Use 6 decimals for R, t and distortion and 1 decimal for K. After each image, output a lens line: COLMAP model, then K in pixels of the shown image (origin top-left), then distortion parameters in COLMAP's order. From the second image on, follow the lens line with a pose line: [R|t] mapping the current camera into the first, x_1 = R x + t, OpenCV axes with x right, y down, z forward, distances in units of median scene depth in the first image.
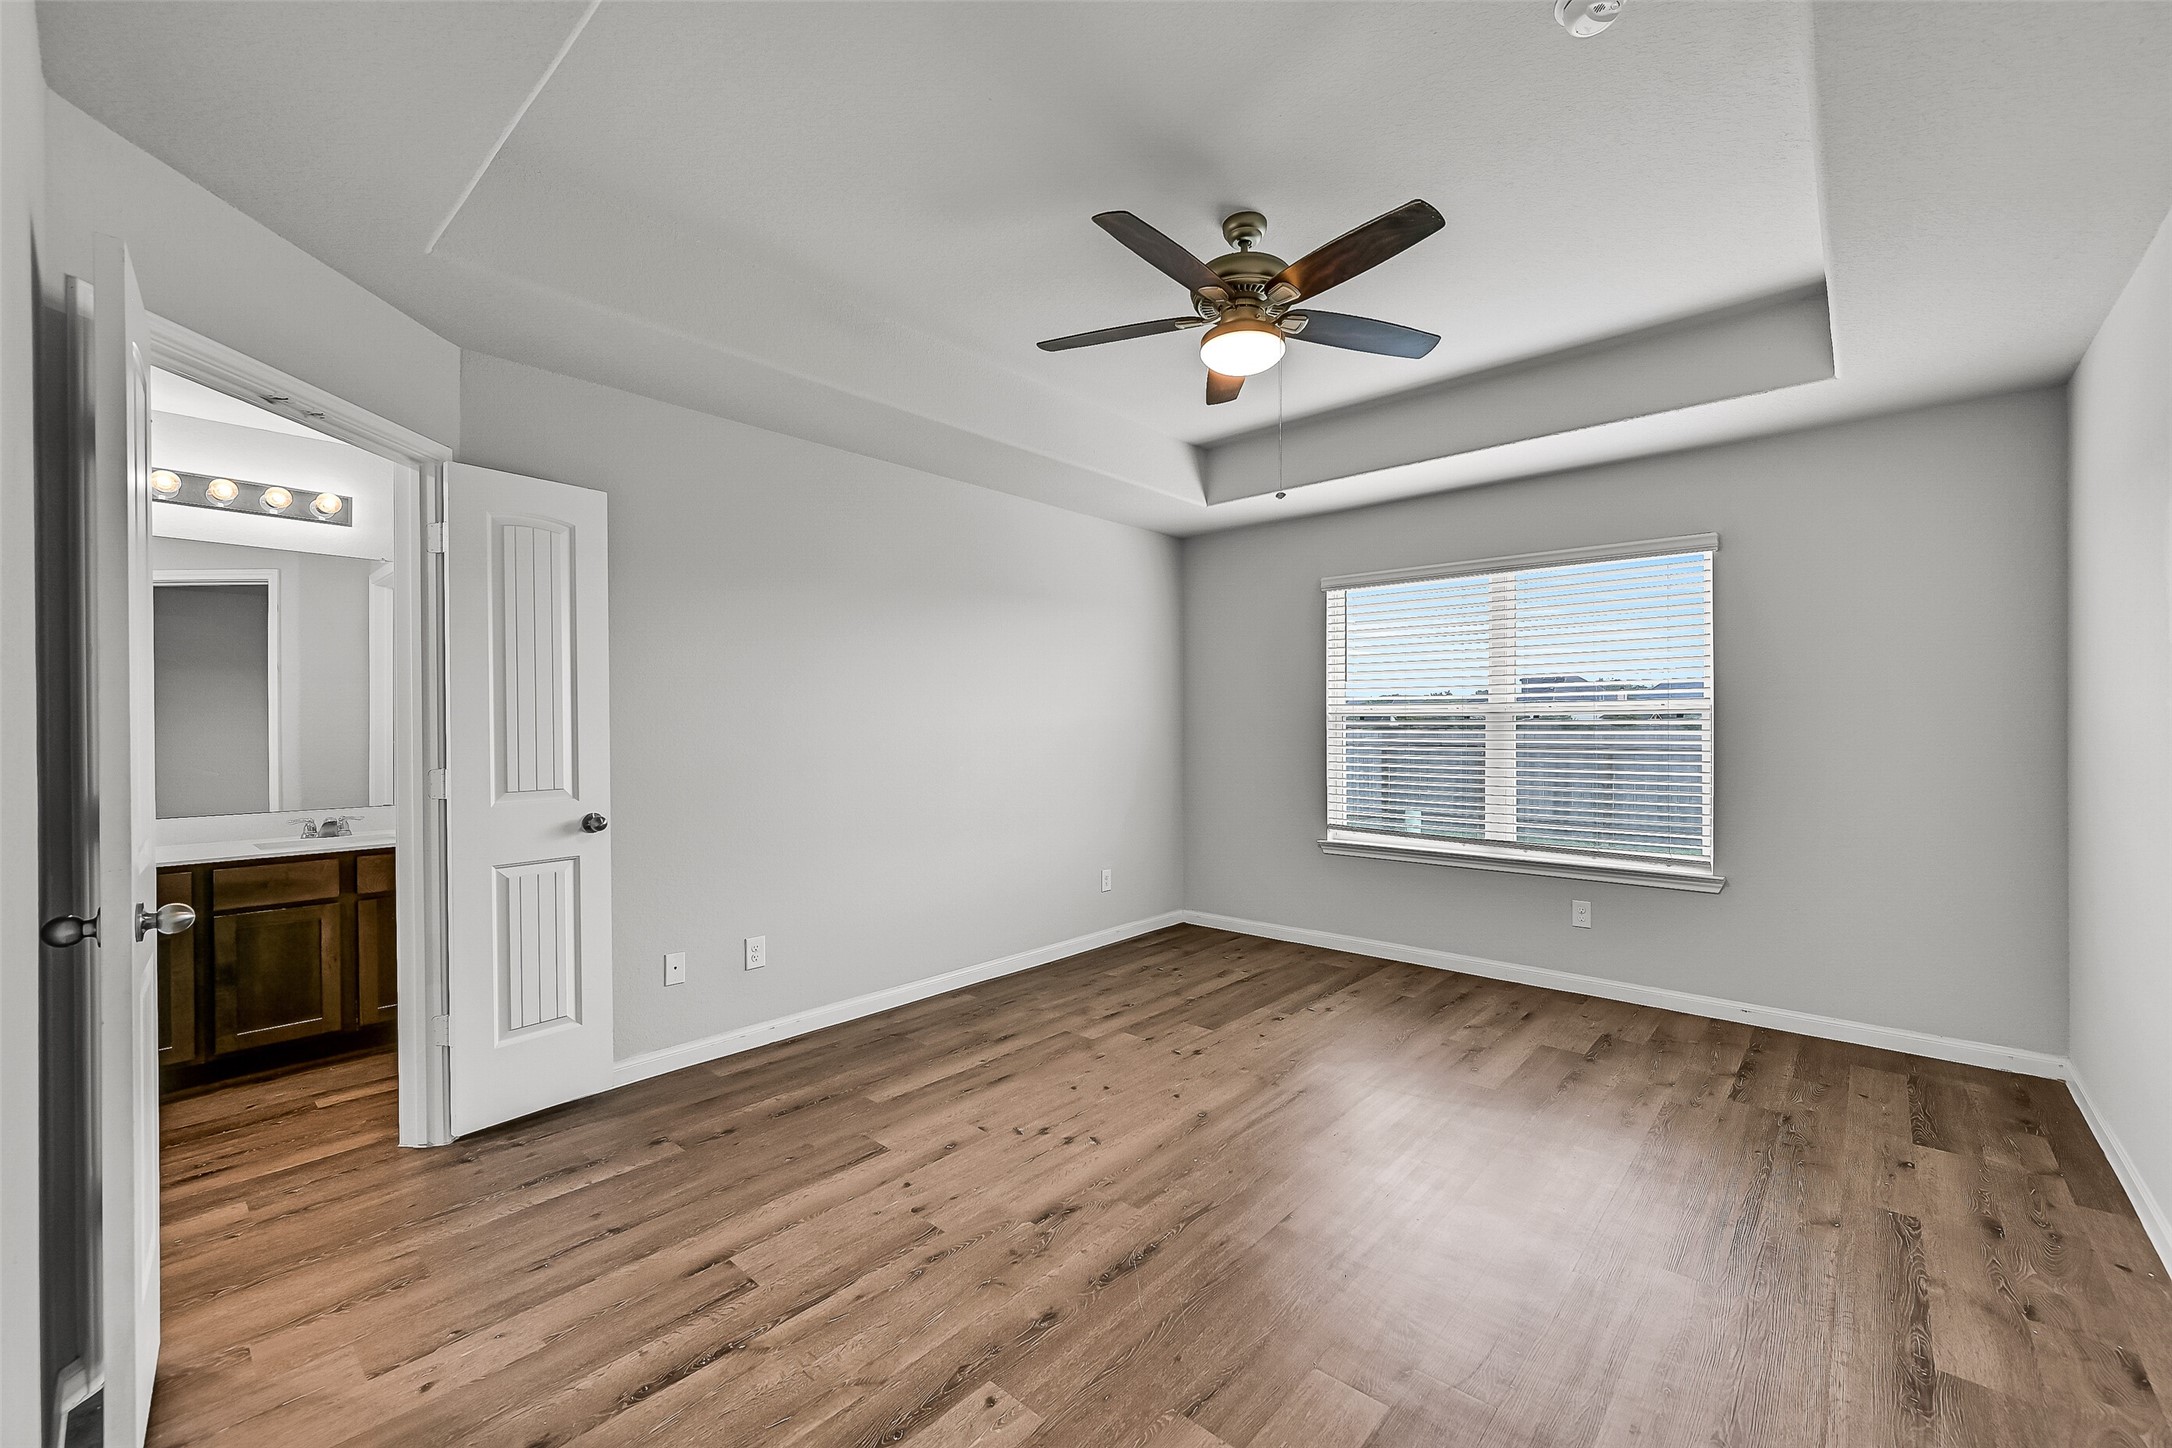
lens RADIAL K [[869.0, 0, 1086.0], [0, 869.0, 724.0], [0, 0, 1]] dist [0.000398, 0.000015]
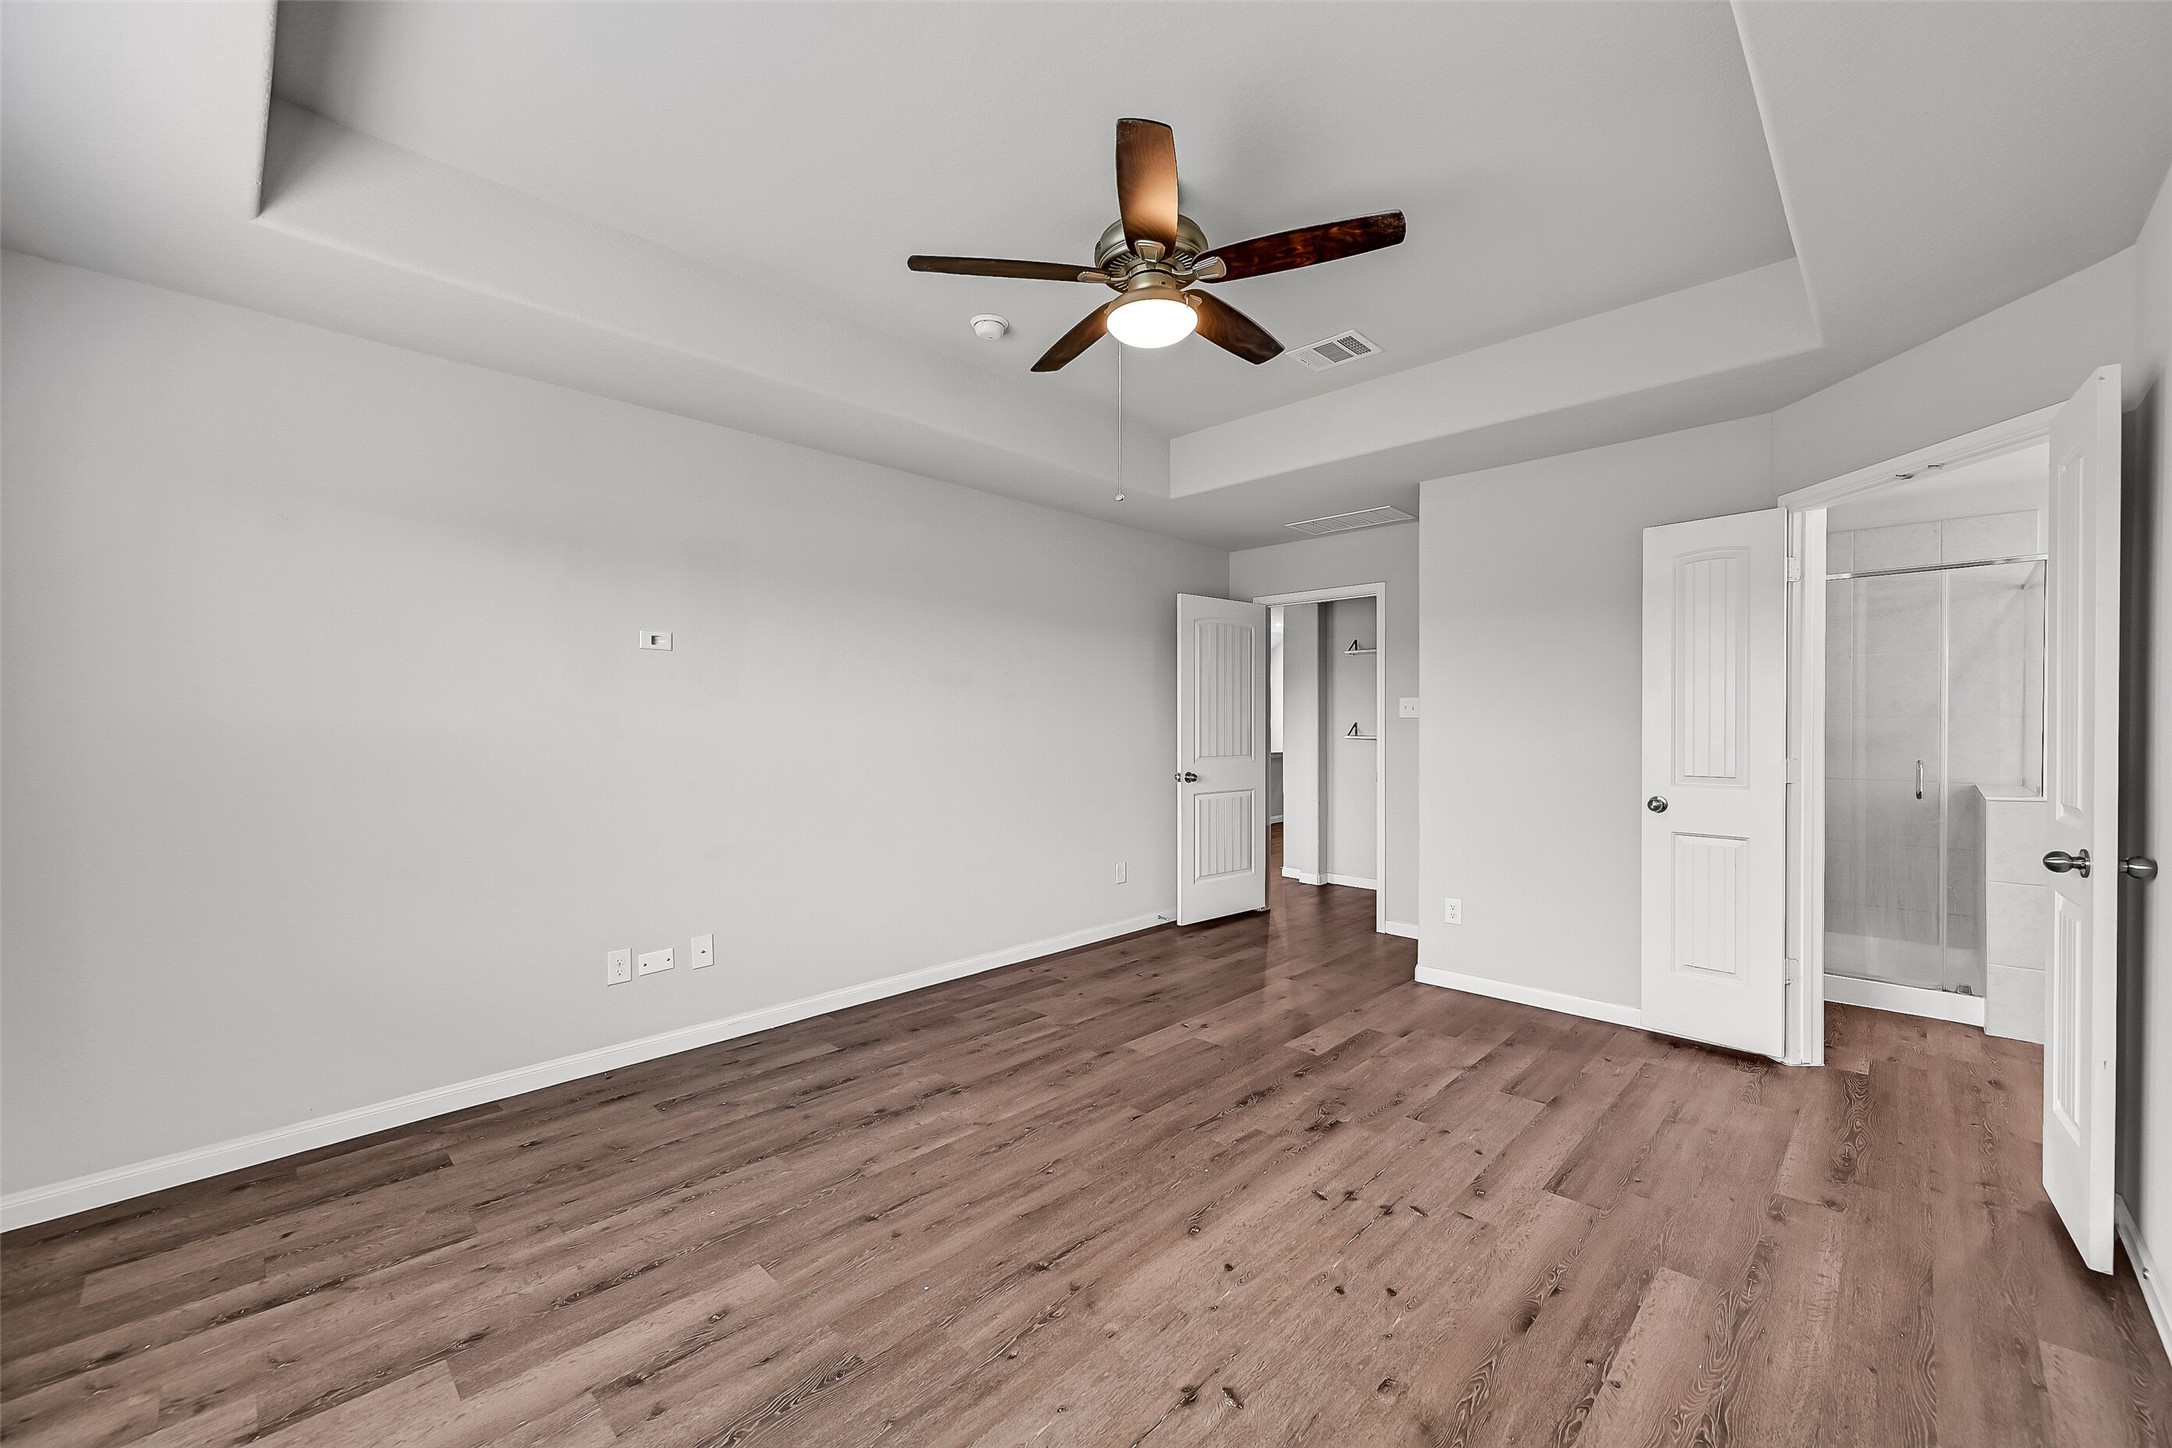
lens RADIAL K [[869.0, 0, 1086.0], [0, 869.0, 724.0], [0, 0, 1]] dist [0.000398, 0.000015]
pose [[-0.999140, 0.005359, 0.041122, 0.207977], [0.005356, 0.999986, -0.000169, 0.000104], [-0.041122, 0.000051, -0.999154, 1.886336]]
